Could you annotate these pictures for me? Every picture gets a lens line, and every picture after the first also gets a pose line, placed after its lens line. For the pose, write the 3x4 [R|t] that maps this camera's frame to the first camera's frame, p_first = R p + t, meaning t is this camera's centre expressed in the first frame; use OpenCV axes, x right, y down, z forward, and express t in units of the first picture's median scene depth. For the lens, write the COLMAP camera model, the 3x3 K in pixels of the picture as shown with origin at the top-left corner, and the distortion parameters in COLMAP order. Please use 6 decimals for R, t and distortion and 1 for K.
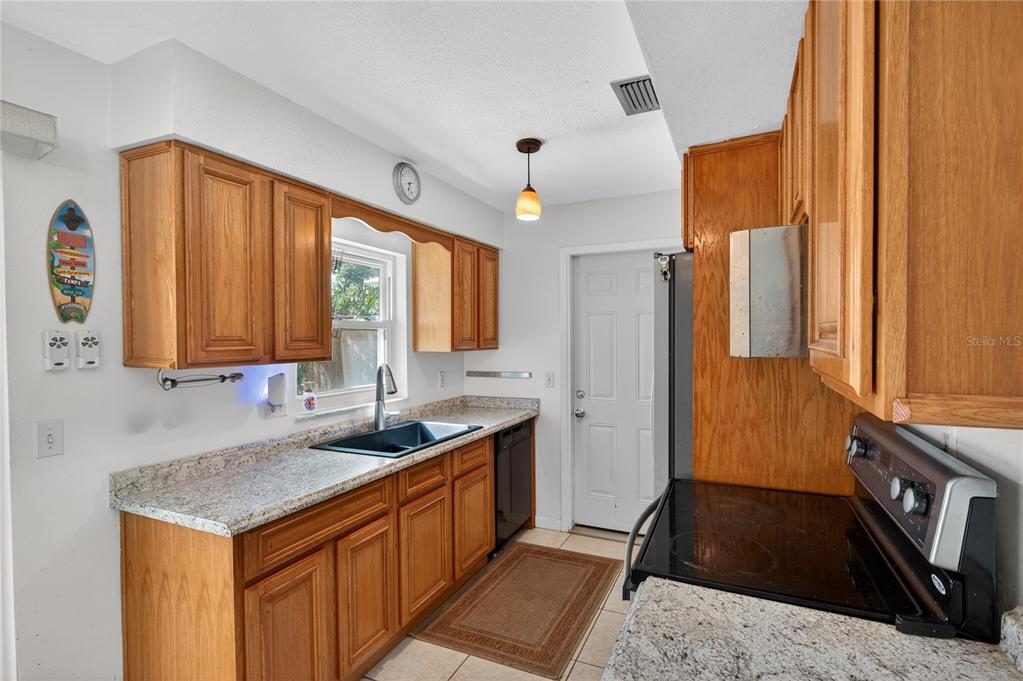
lens RADIAL K [[486.4, 0, 515.4], [0, 486.4, 345.0], [0, 0, 1]] dist [-0.012222, -0.000499]
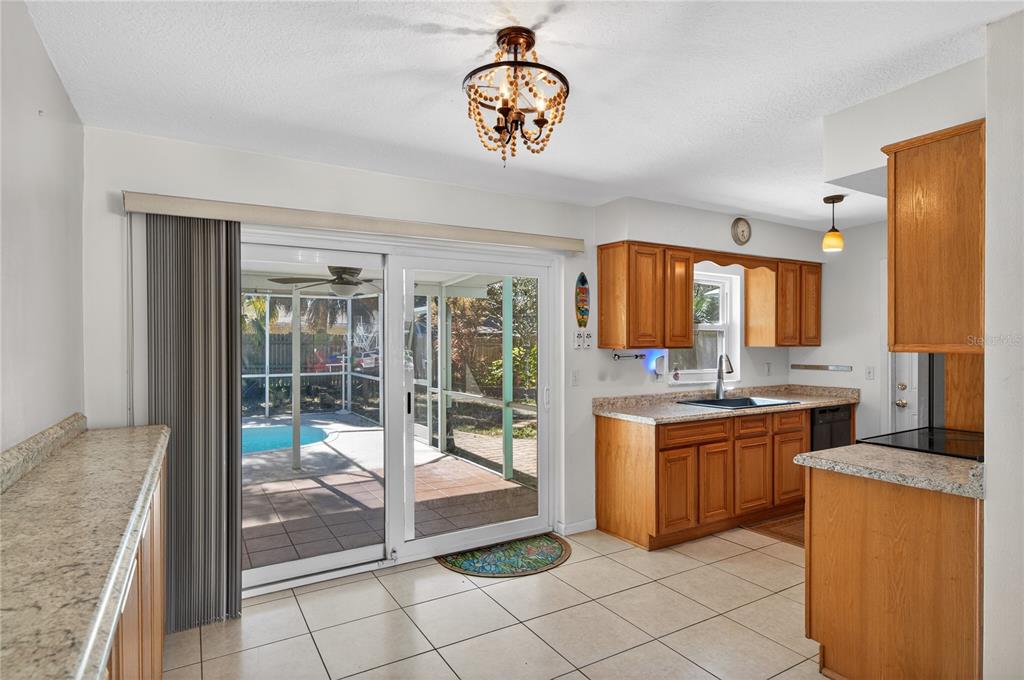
lens RADIAL K [[546.3, 0, 508.8], [0, 546.3, 345.1], [0, 0, 1]] dist [-0.003377, 0.002959]
pose [[0.817251, 0.007397, -0.576234, 0.218365], [-0.013186, 0.999896, -0.005866, 0.045726], [0.576131, 0.012392, 0.817264, -1.054483]]
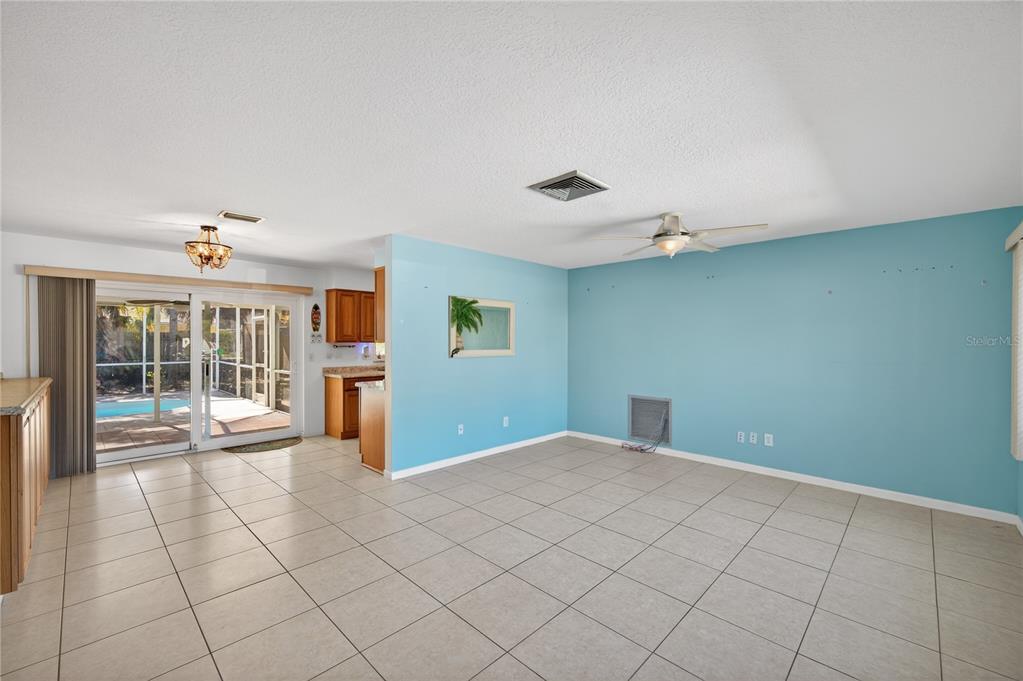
lens RADIAL K [[417.4, 0, 511.0], [0, 417.4, 342.4], [0, 0, 1]] dist [-0.006411, 0.000565]
pose [[0.943178, 0.009279, -0.332159, 1.679654], [-0.013142, 0.999870, -0.009384, 0.054746], [0.332028, 0.013216, 0.943177, -1.656929]]
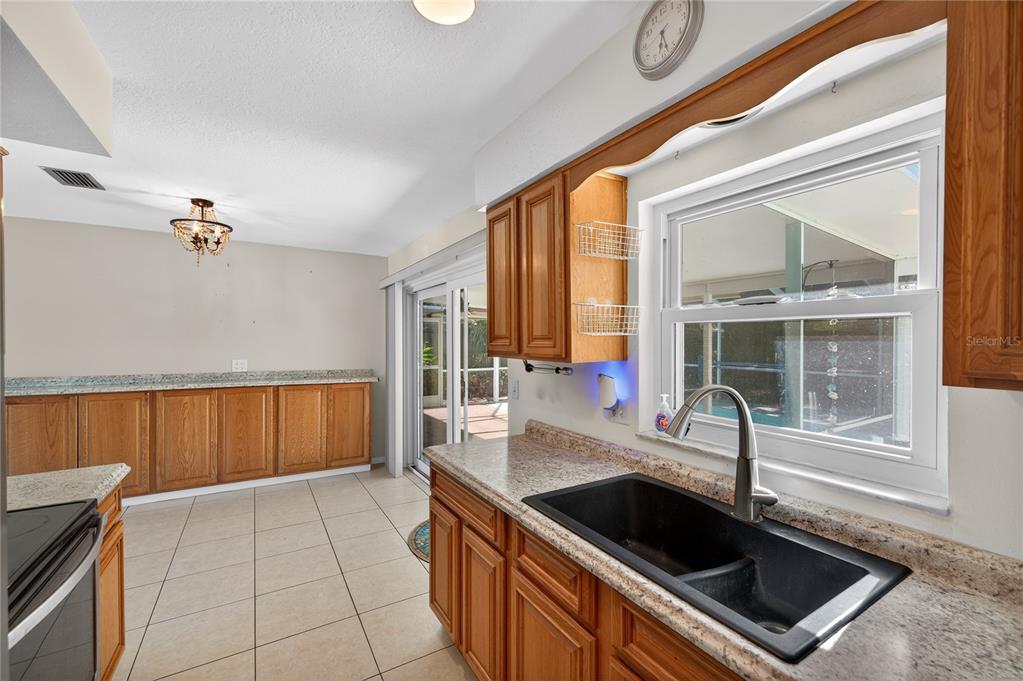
lens RADIAL K [[417.4, 0, 507.6], [0, 417.4, 345.0], [0, 0, 1]] dist [-0.006411, 0.000565]
pose [[-0.561249, 0.015262, -0.827506, 0.326395], [-0.012983, 0.999545, 0.027240, -0.019497], [0.827545, 0.026032, -0.560795, 1.525365]]
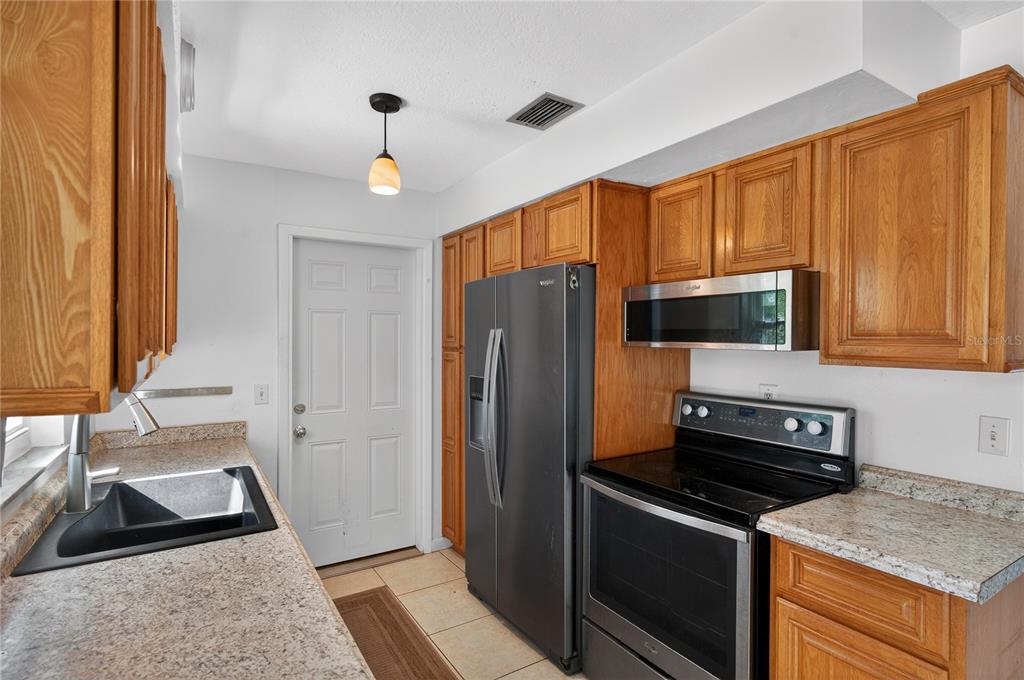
lens RADIAL K [[511.0, 0, 510.4], [0, 511.0, 343.2], [0, 0, 1]] dist [-0.017570, -0.000187]
pose [[0.549389, 0.003934, 0.835557, -0.715577], [0.007705, 0.999923, -0.009774, 0.005112], [-0.835531, 0.011807, 0.549317, 0.448149]]
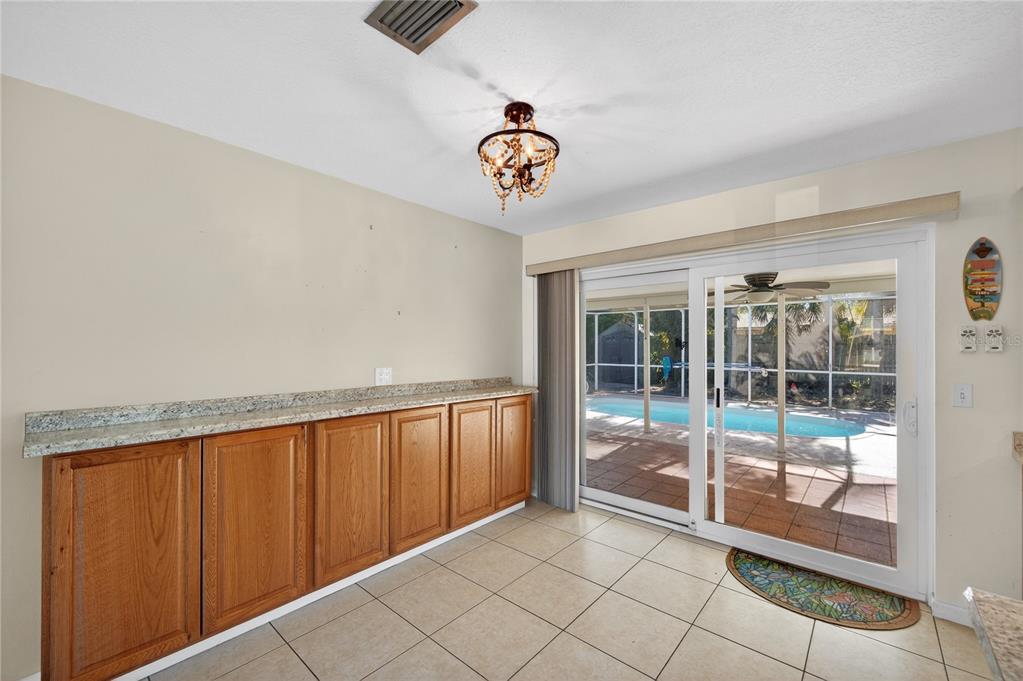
lens RADIAL K [[417.4, 0, 513.1], [0, 417.4, 342.9], [0, 0, 1]] dist [-0.006411, 0.000565]
pose [[-0.293551, 0.005801, -0.955926, 0.595227], [-0.015514, 0.999821, 0.010831, 0.025719], [0.955818, 0.018010, -0.293408, -0.000891]]
